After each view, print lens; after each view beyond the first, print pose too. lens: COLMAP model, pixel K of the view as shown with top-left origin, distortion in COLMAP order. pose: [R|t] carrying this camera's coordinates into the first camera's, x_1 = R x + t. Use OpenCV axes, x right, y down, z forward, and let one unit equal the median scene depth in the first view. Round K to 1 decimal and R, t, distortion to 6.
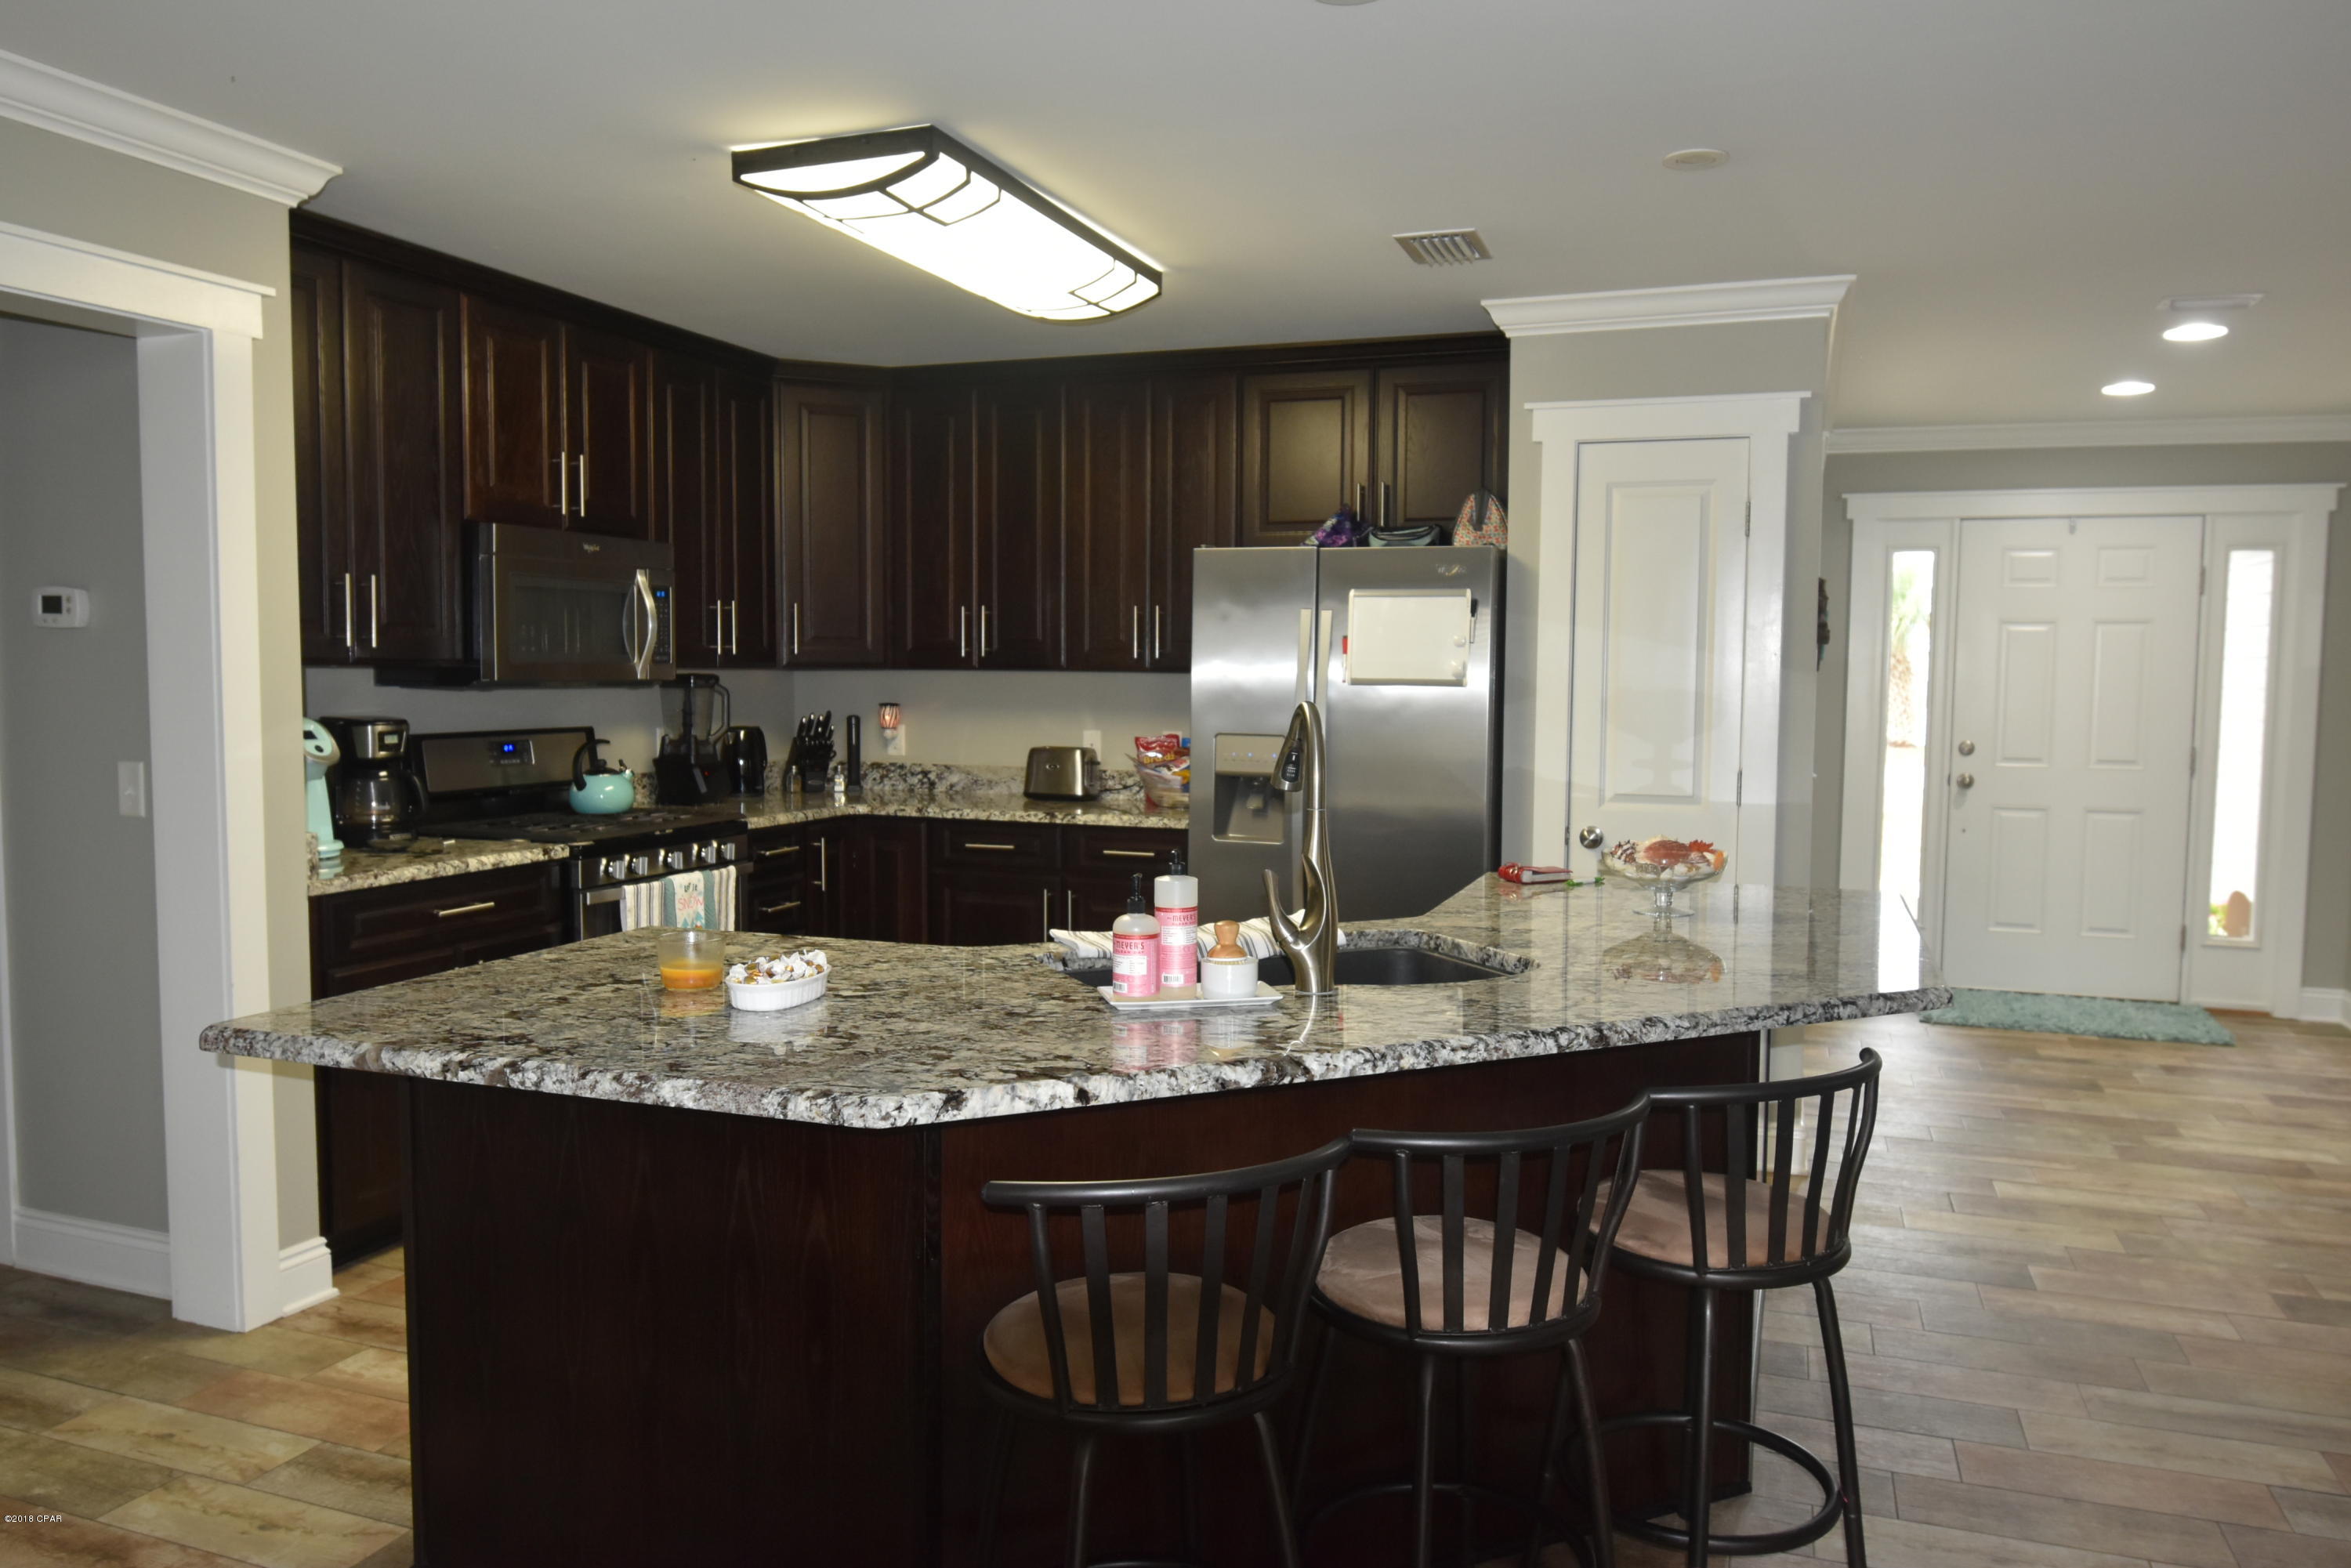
lens RADIAL K [[1670.2, 0, 1185.6], [0, 1670.2, 785.6], [0, 0, 1]] dist [0.000558, -0.014187]
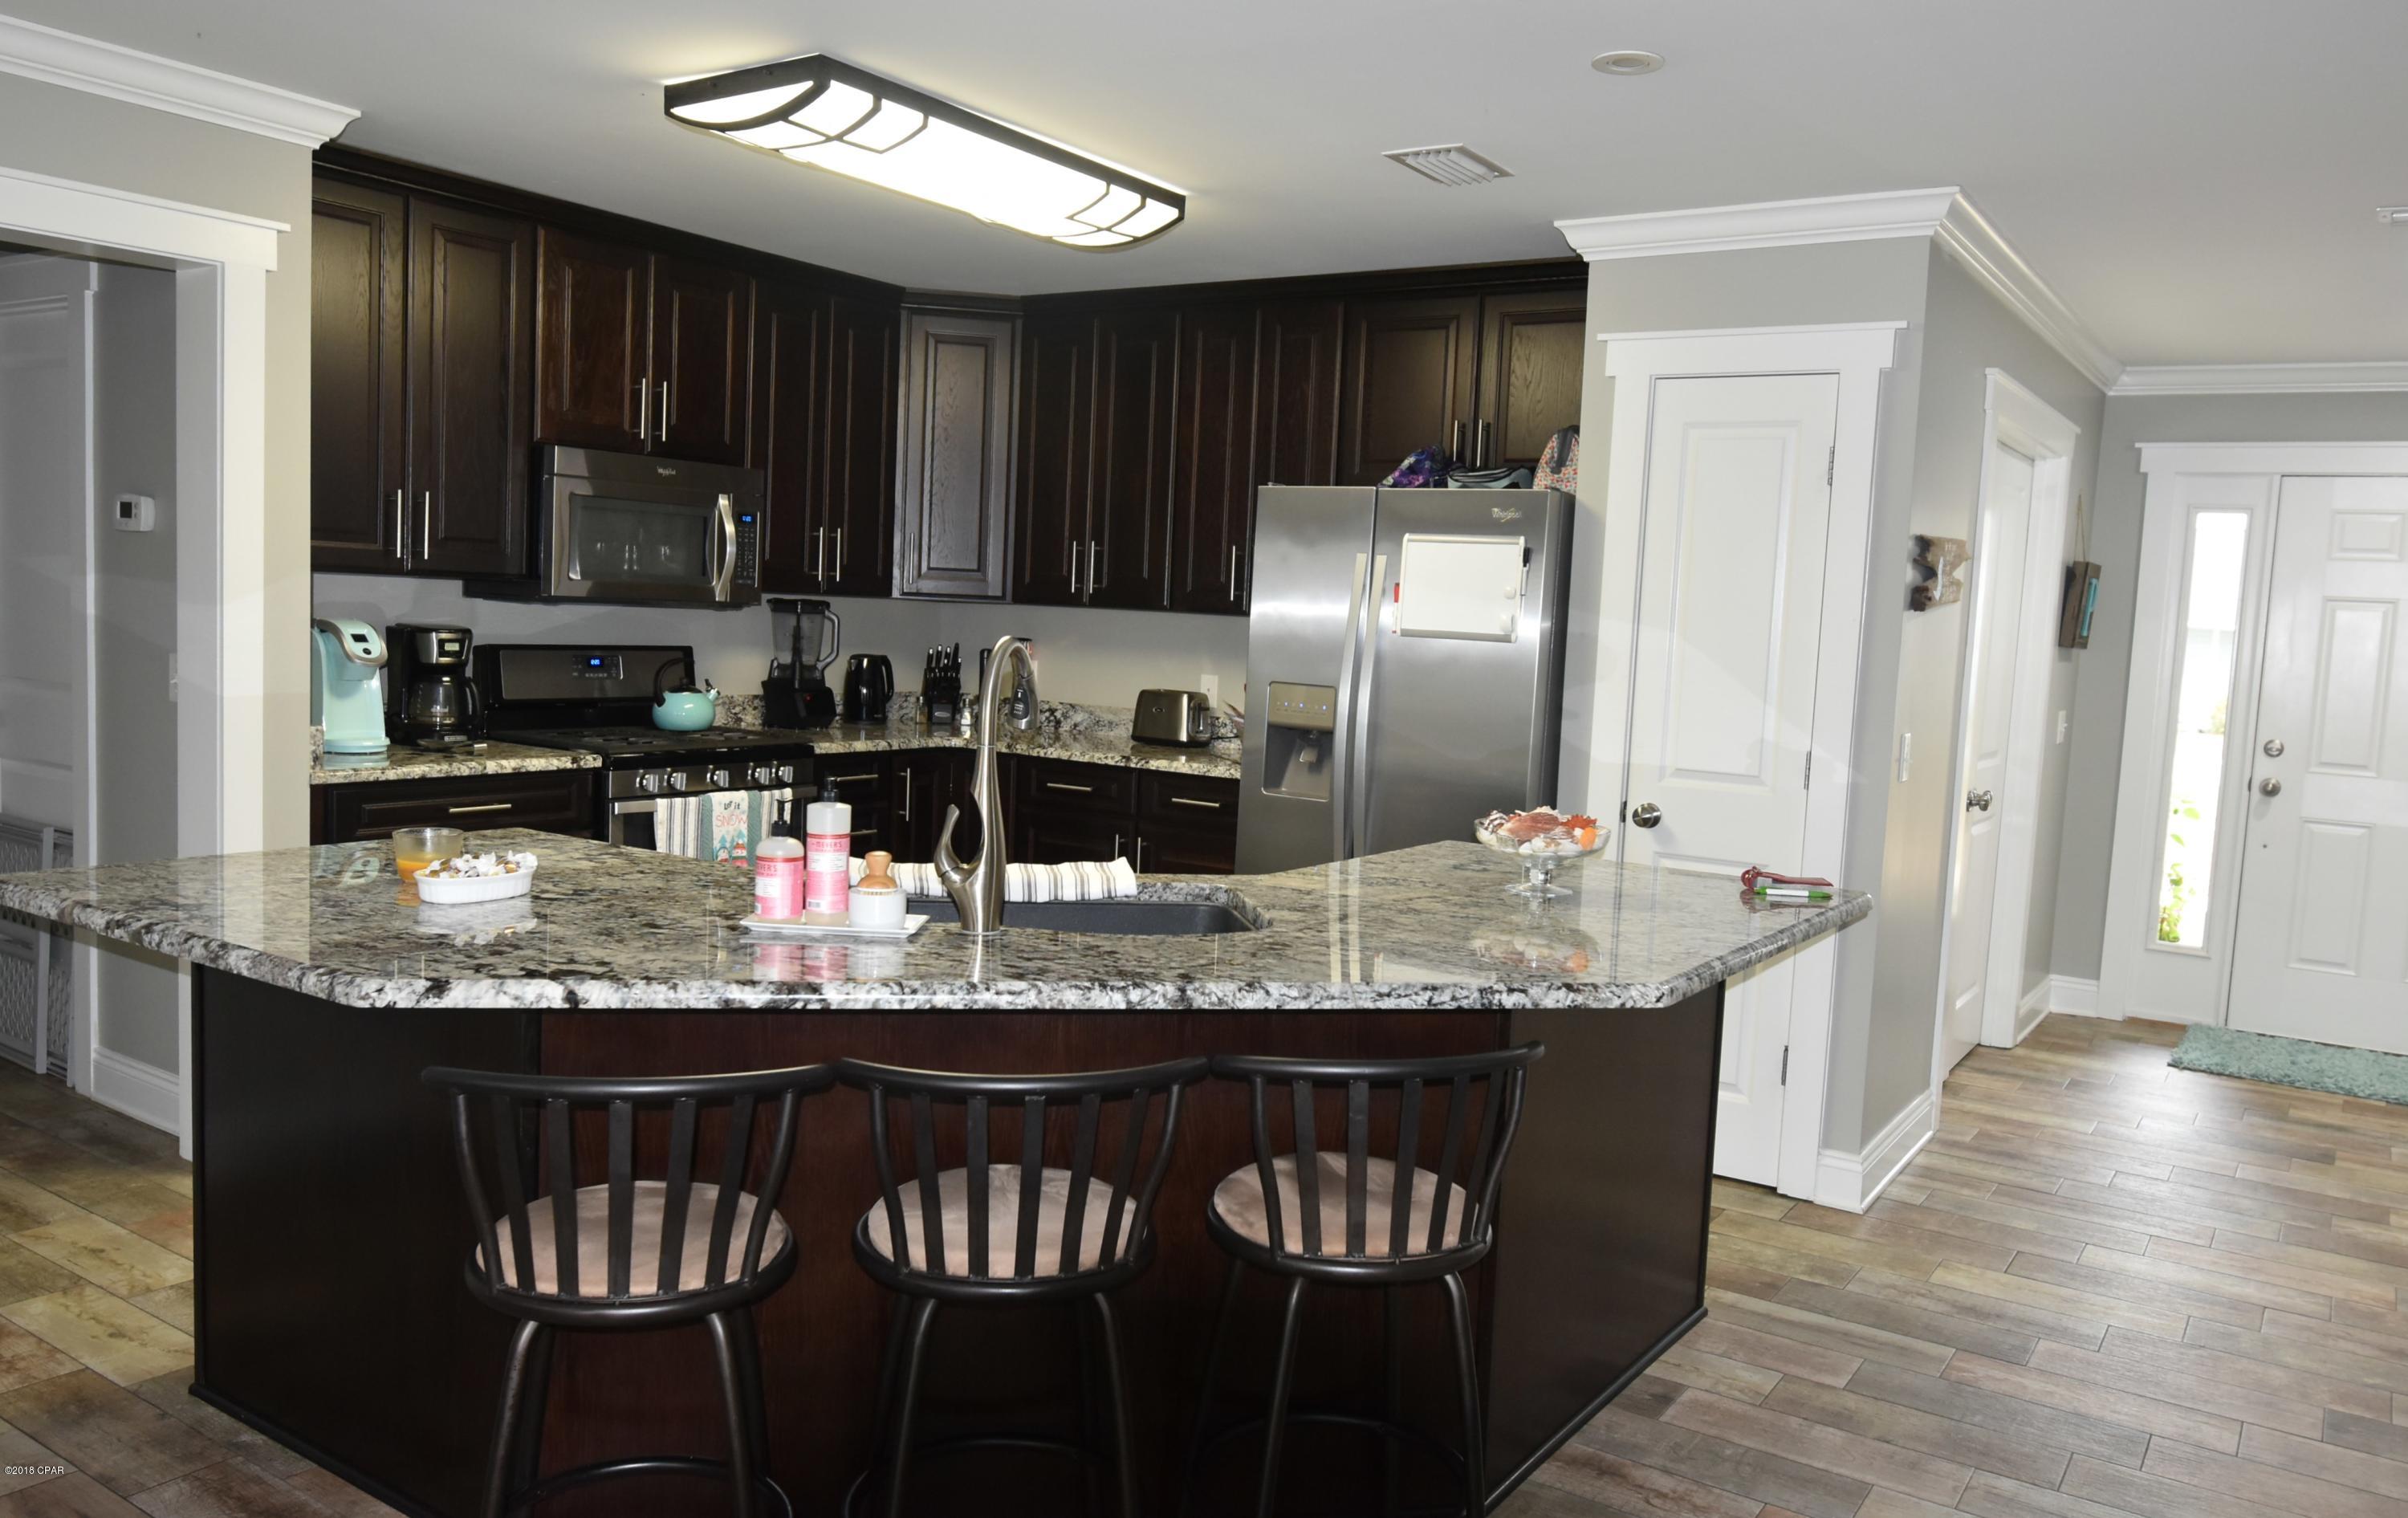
lens RADIAL K [[1779.9, 0, 1215.7], [0, 1779.9, 765.9], [0, 0, 1]] dist [-0.003497, -0.004687]
pose [[0.970532, 0.059229, -0.233580, 0.256550], [-0.056359, 0.998231, 0.018951, -0.000764], [0.234289, -0.005228, 0.972153, 0.008808]]
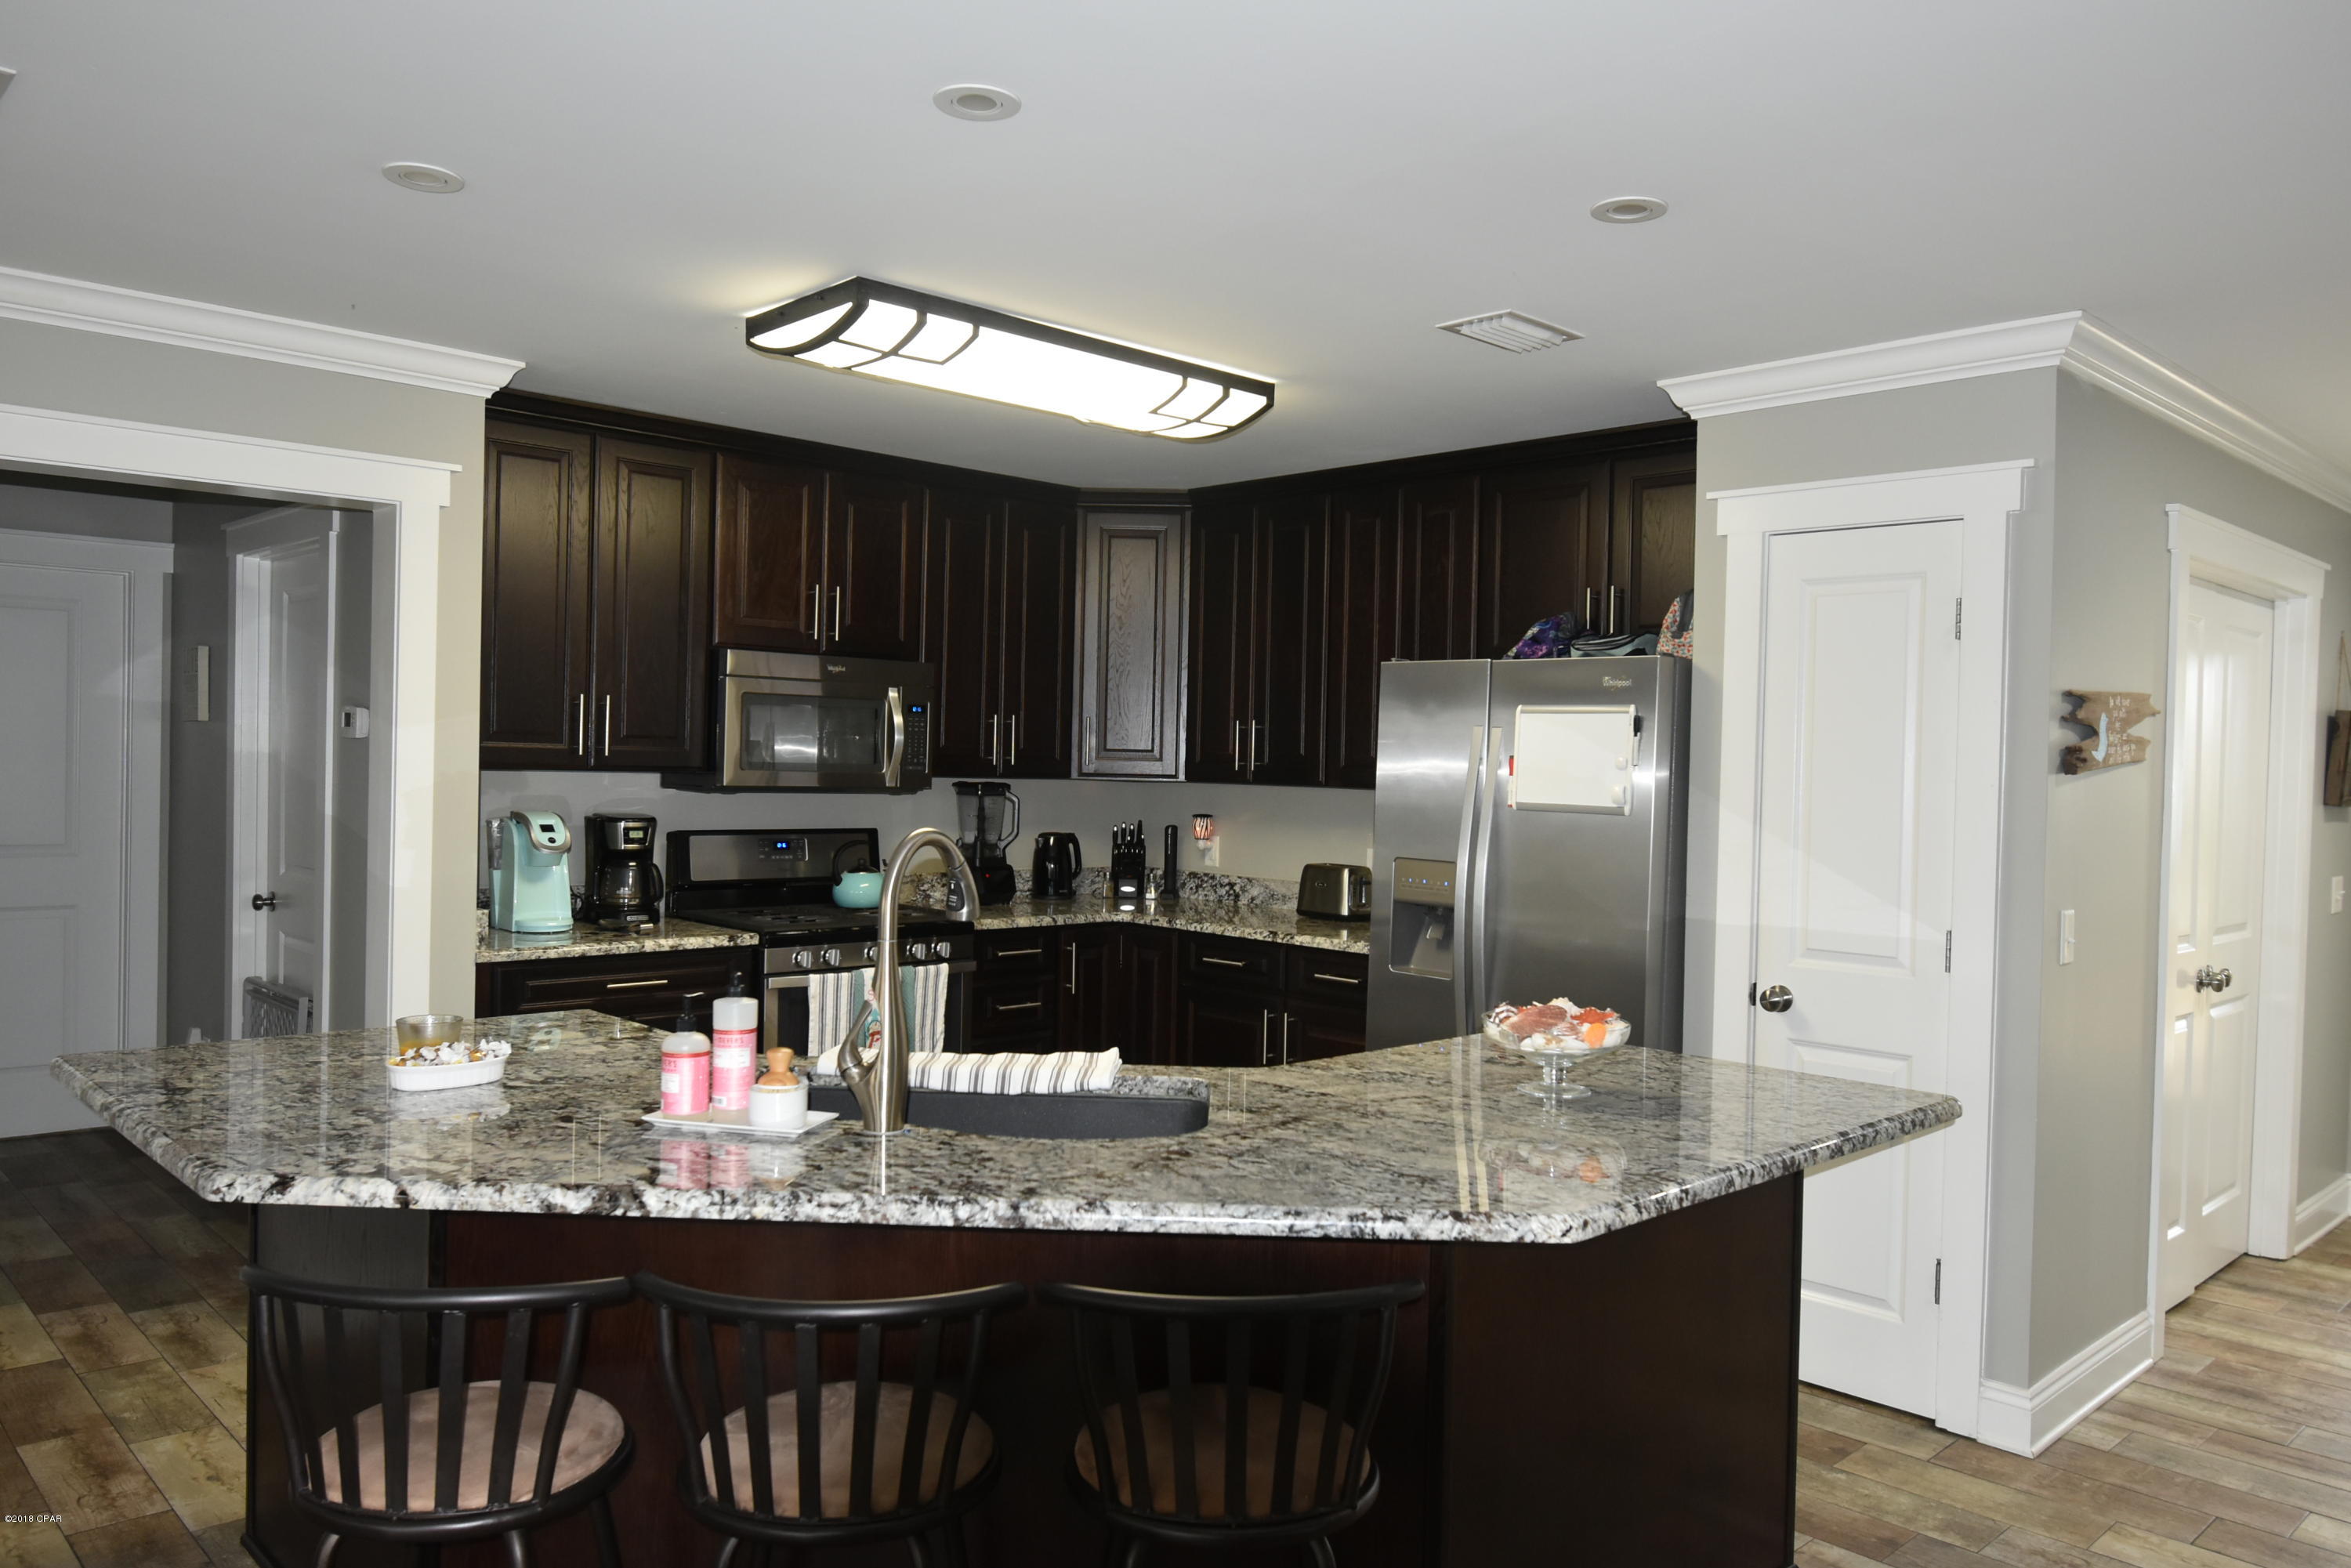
lens RADIAL K [[1670.2, 0, 1185.6], [0, 1670.2, 785.6], [0, 0, 1]] dist [0.000558, -0.014187]
pose [[0.894806, 0.020451, -0.445986, 0.373779], [-0.048839, 0.997439, -0.052249, -0.018598], [0.443775, 0.068534, 0.893514, 0.117603]]
